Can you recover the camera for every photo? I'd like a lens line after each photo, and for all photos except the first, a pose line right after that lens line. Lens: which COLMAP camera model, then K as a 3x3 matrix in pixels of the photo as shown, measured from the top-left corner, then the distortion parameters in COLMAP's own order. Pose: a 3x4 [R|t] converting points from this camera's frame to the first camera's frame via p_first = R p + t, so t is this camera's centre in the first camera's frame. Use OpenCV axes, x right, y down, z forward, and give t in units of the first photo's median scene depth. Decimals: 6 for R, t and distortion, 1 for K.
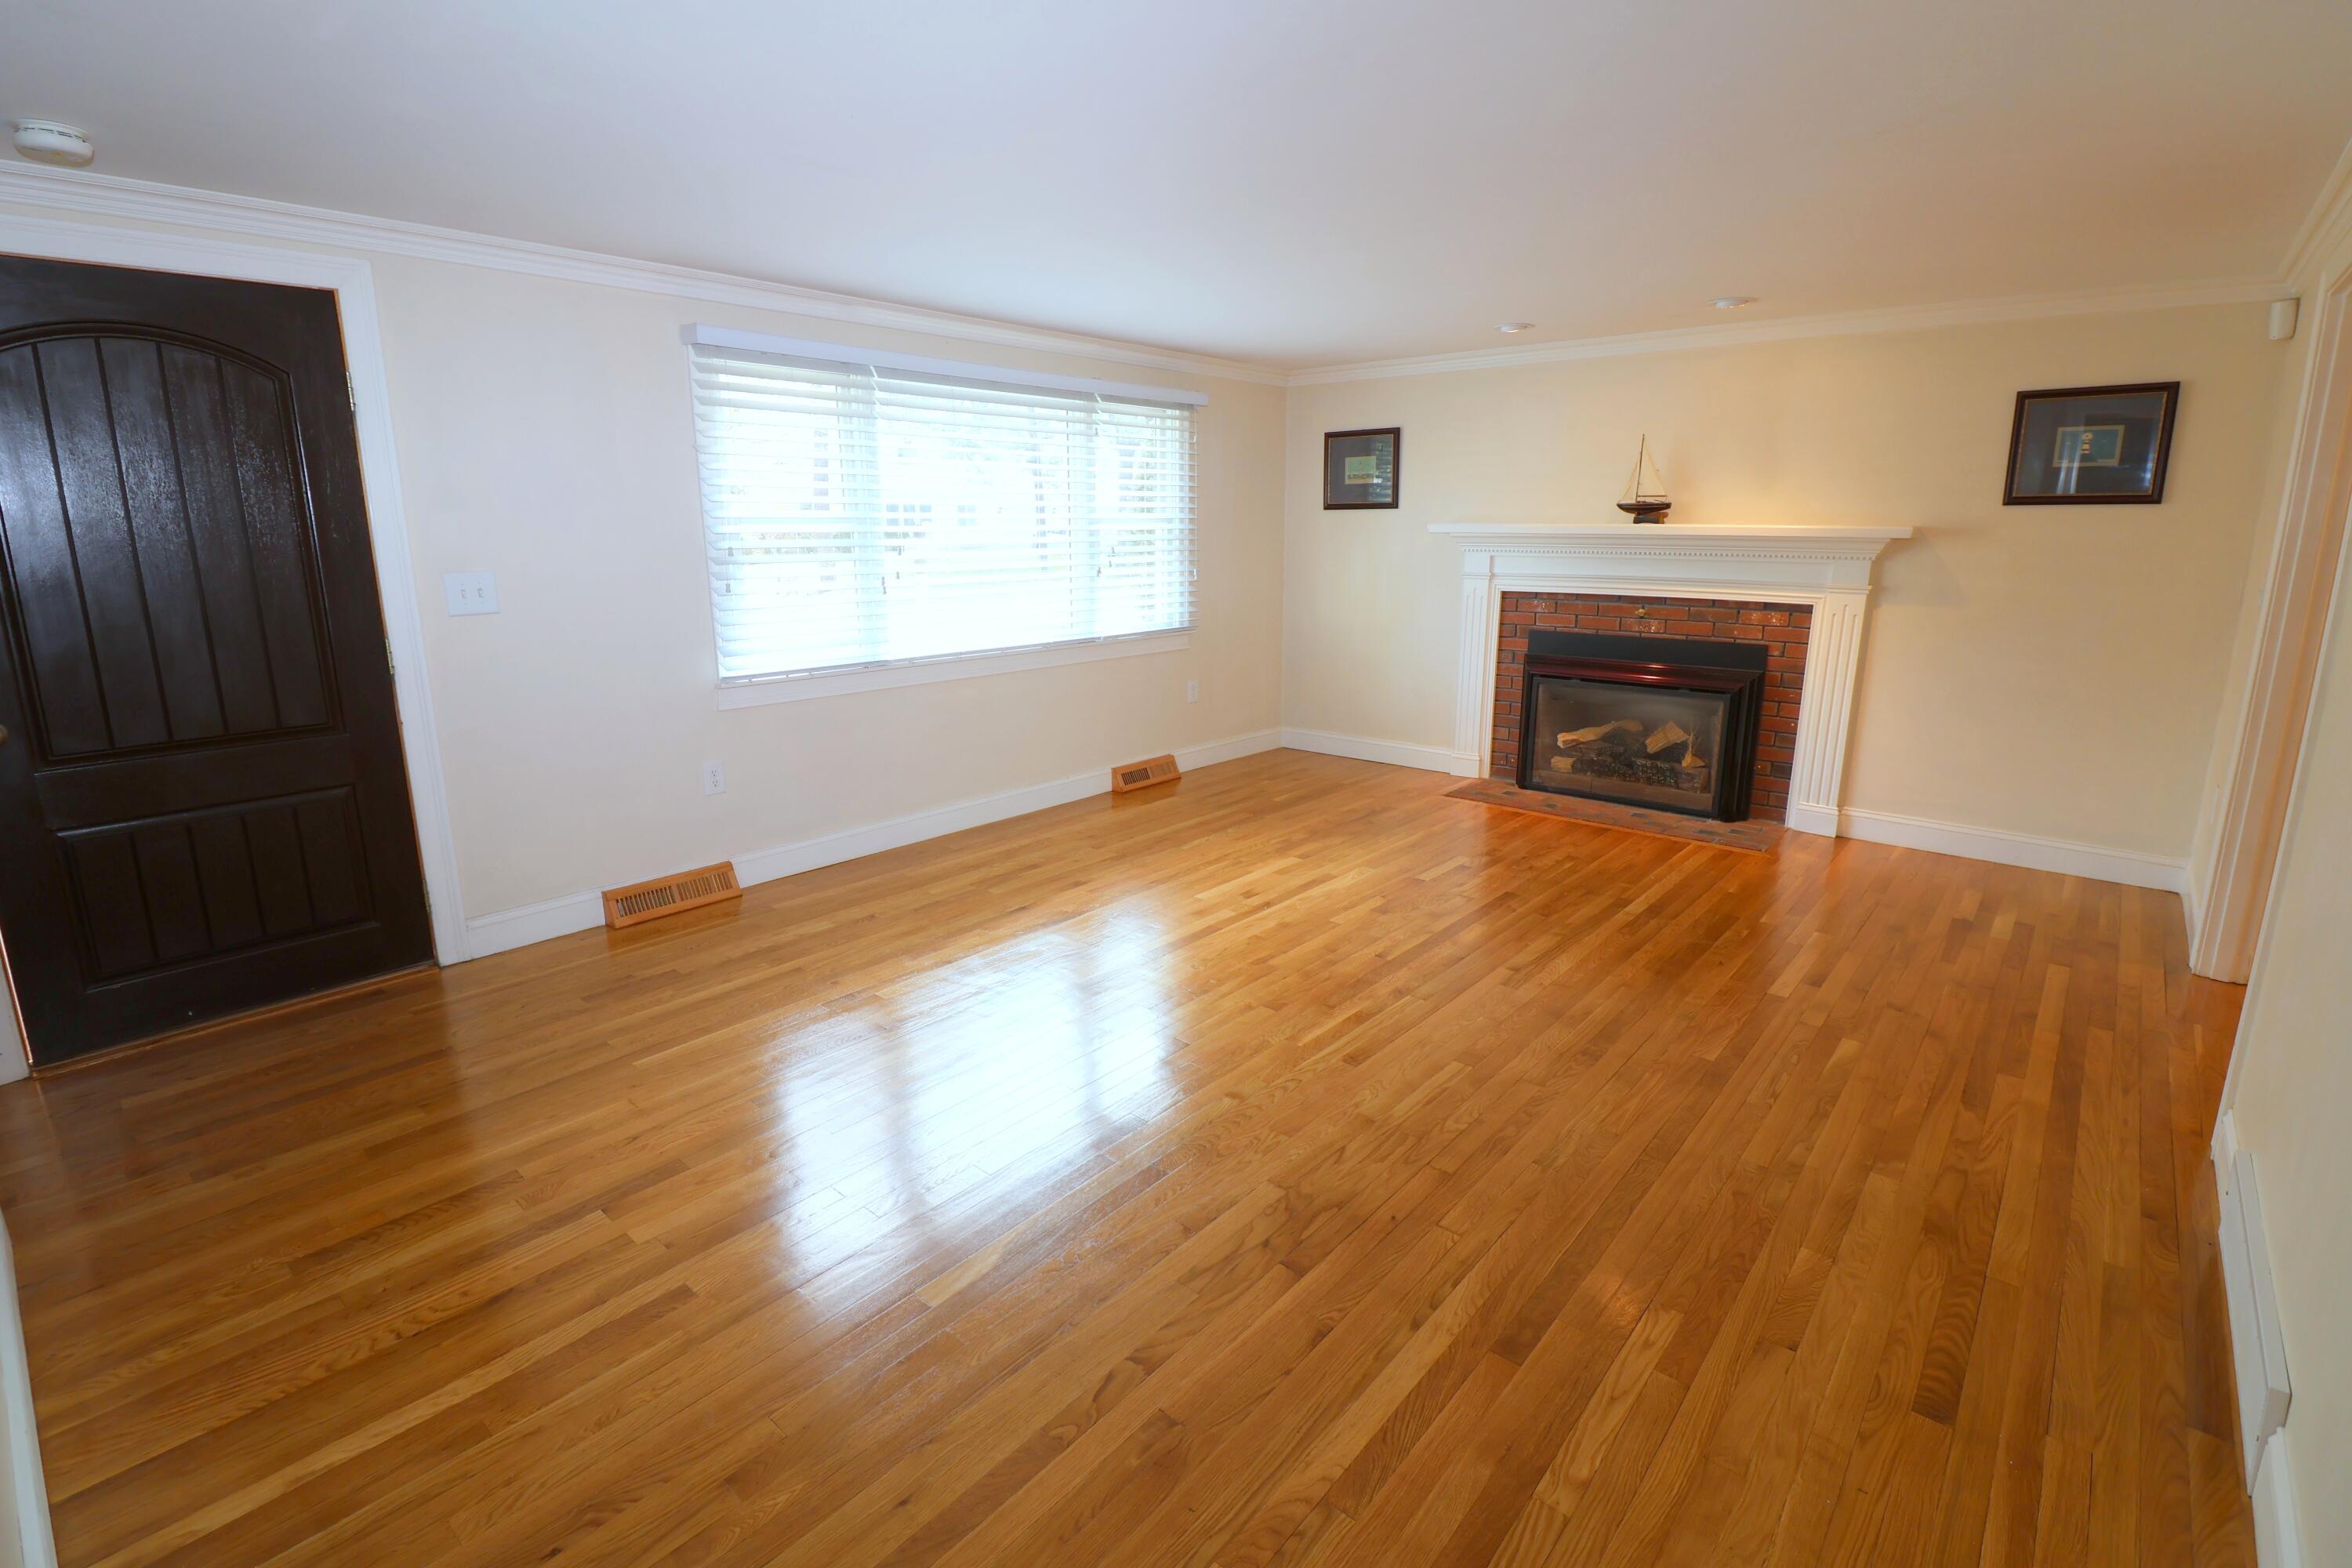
lens RADIAL K [[1072.7, 0, 1169.3], [0, 1072.7, 744.8], [0, 0, 1]] dist [0.000825, -0.014526]
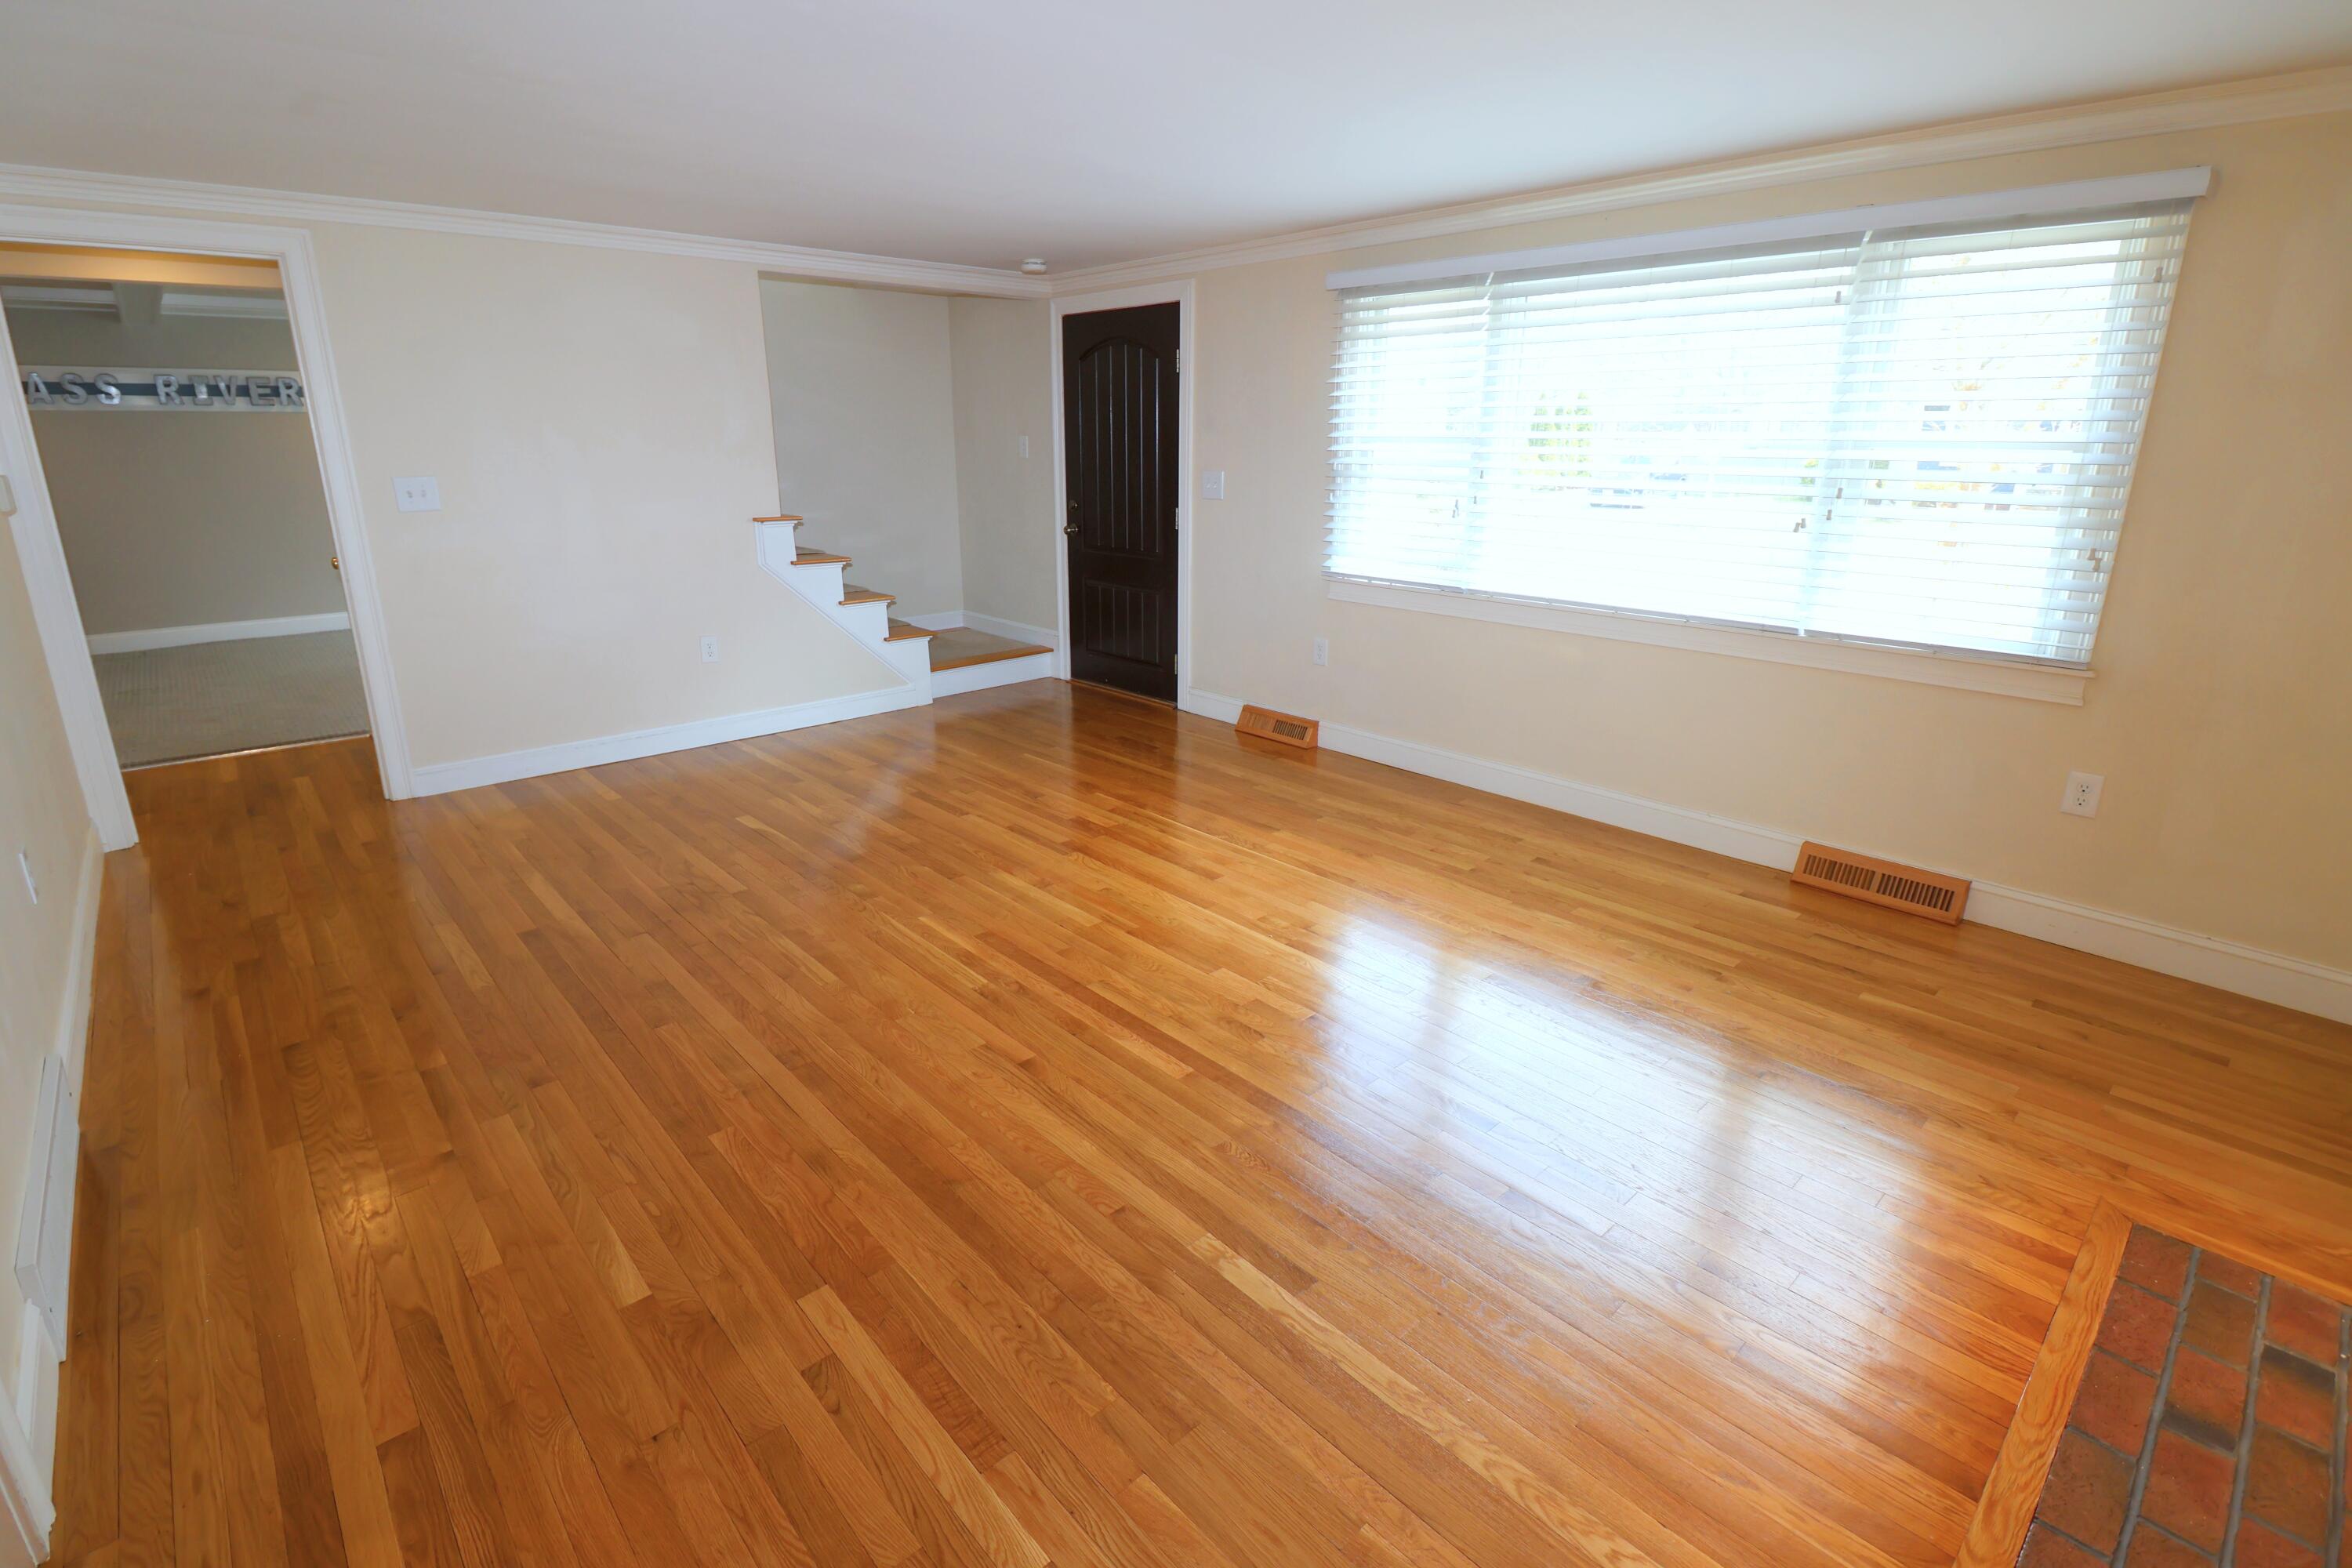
lens RADIAL K [[1072.7, 0, 1169.3], [0, 1072.7, 744.8], [0, 0, 1]] dist [0.000825, -0.014526]
pose [[-0.100515, 0.274523, -0.956313, 0.674797], [-0.207629, 0.934230, 0.290007, -0.160827], [0.973030, 0.227708, -0.036905, 0.759544]]
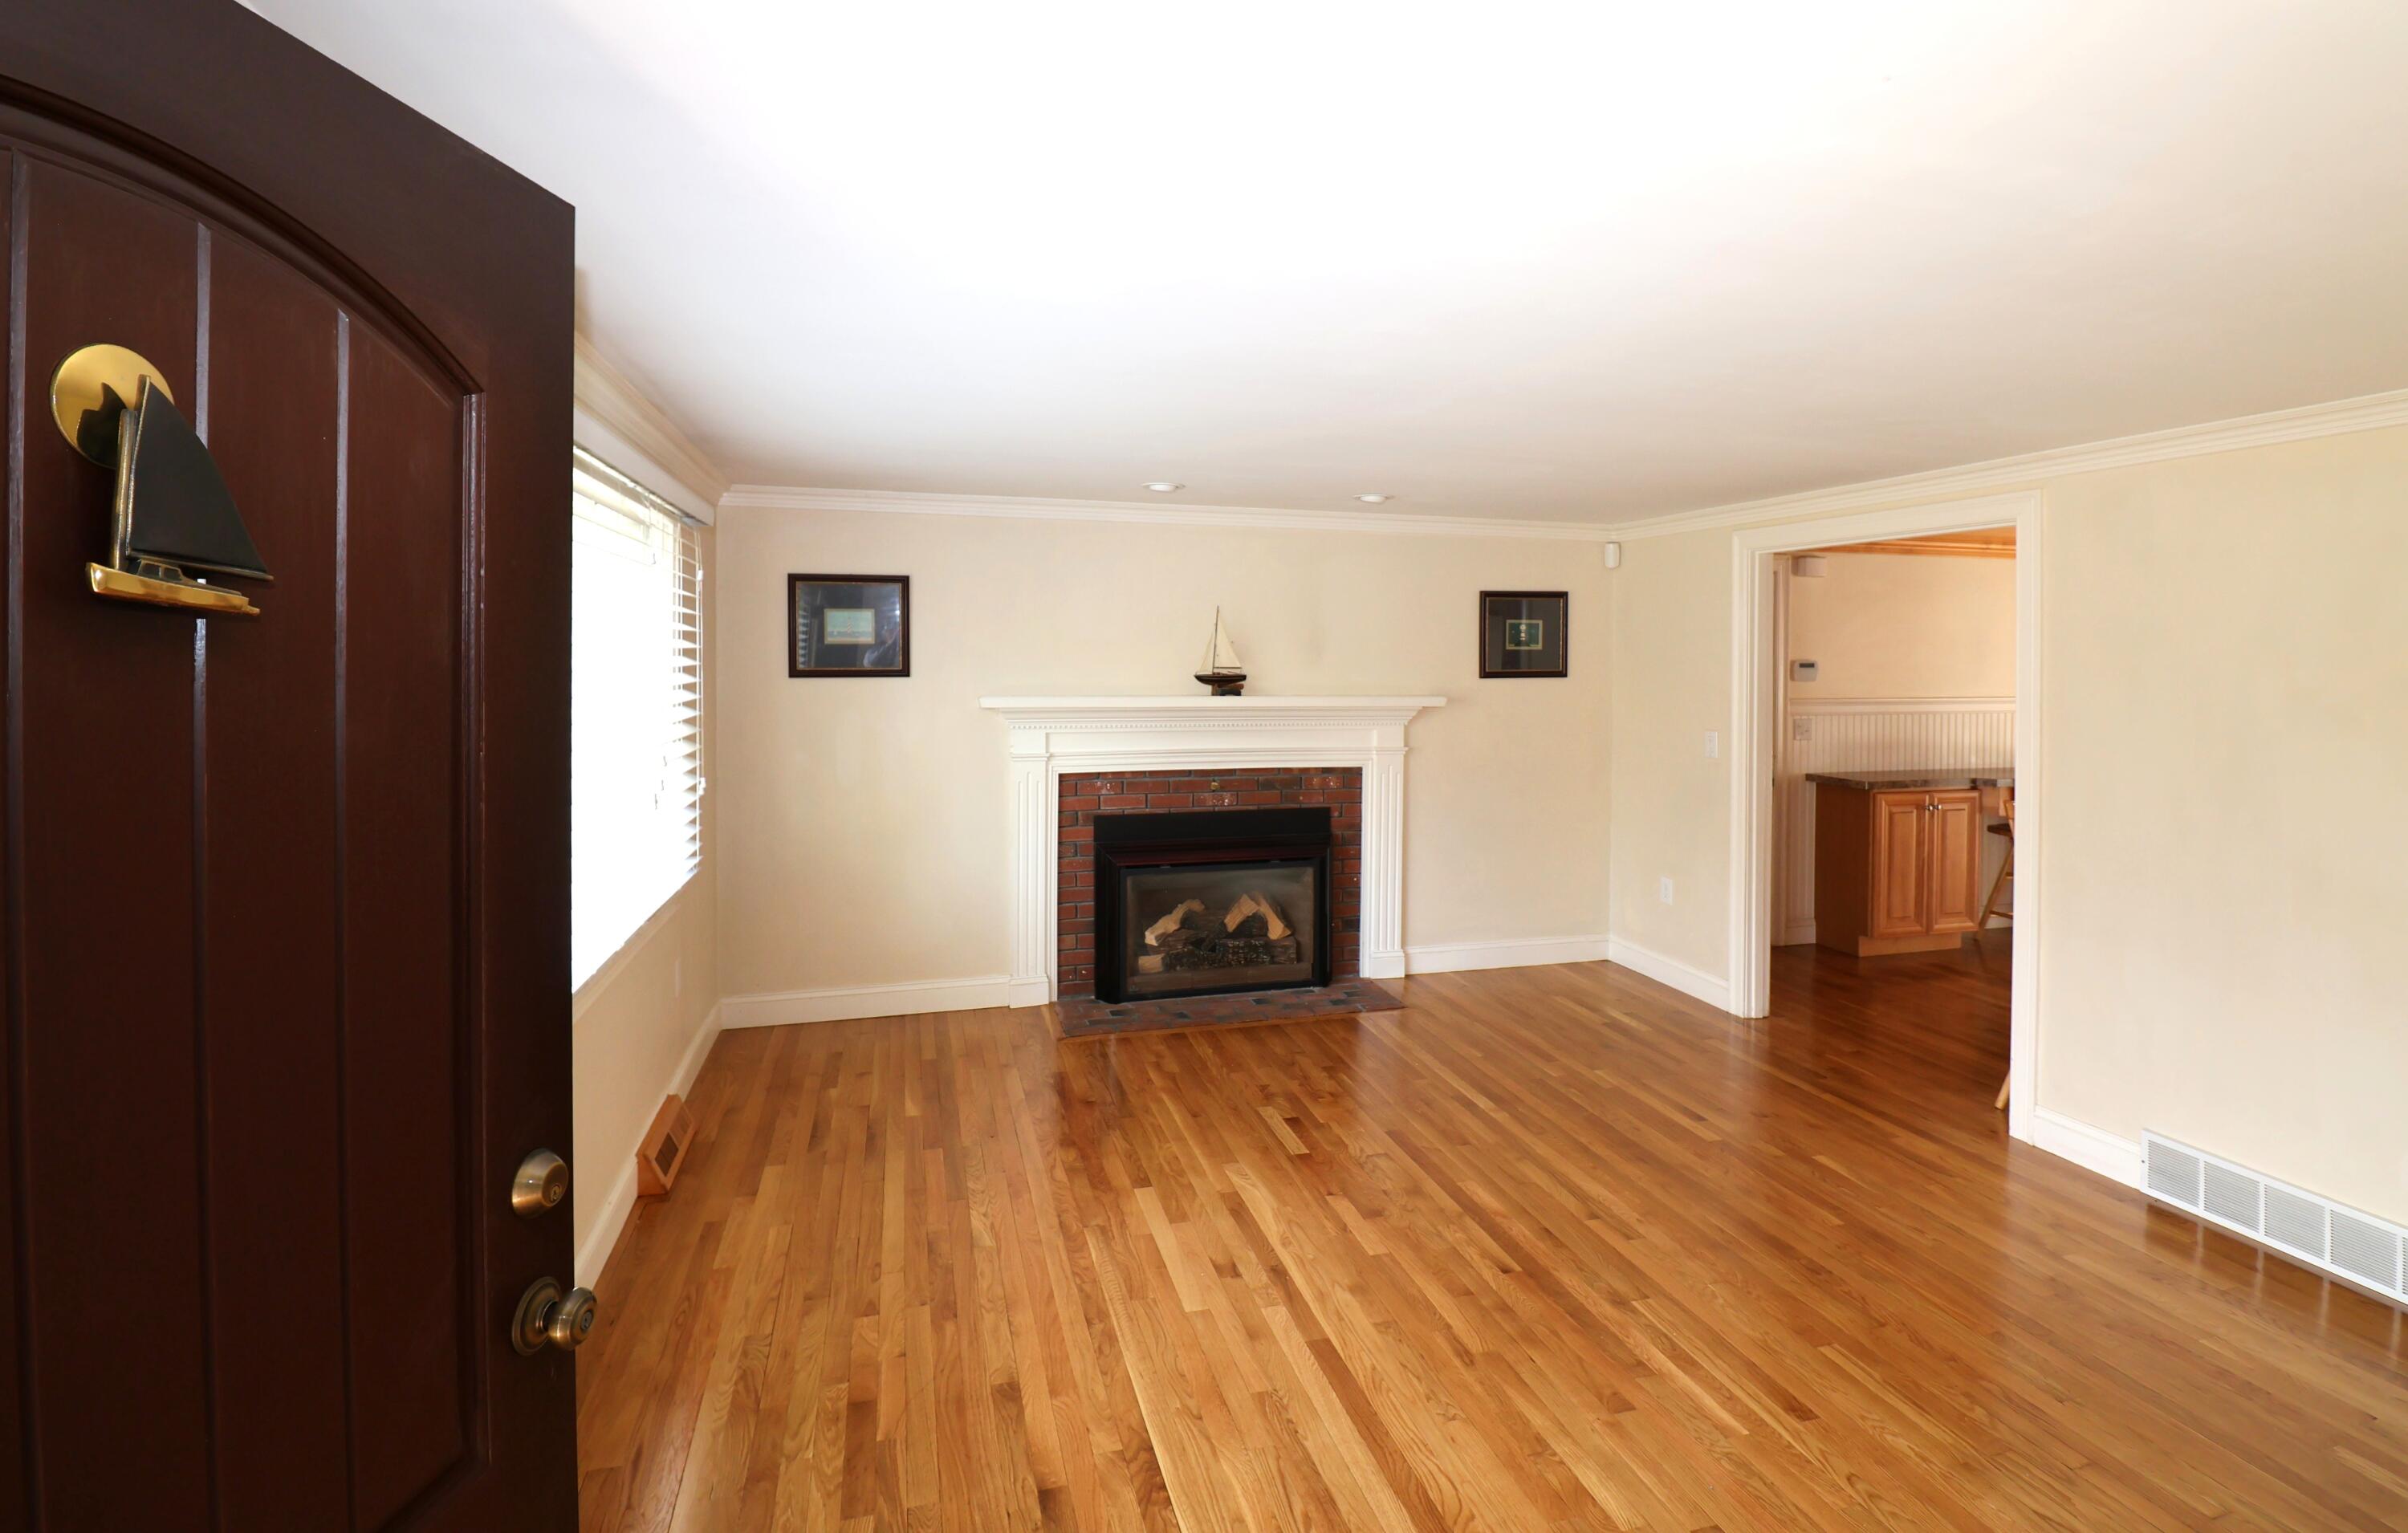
lens RADIAL K [[1139.7, 0, 1214.4], [0, 1139.7, 661.8], [0, 0, 1]] dist [-0.010696, -0.000504]
pose [[0.542401, 0.000221, 0.840120, -0.445096], [0.165666, 0.980336, -0.107216, -0.132984], [-0.823623, 0.197333, 0.531699, 0.475162]]
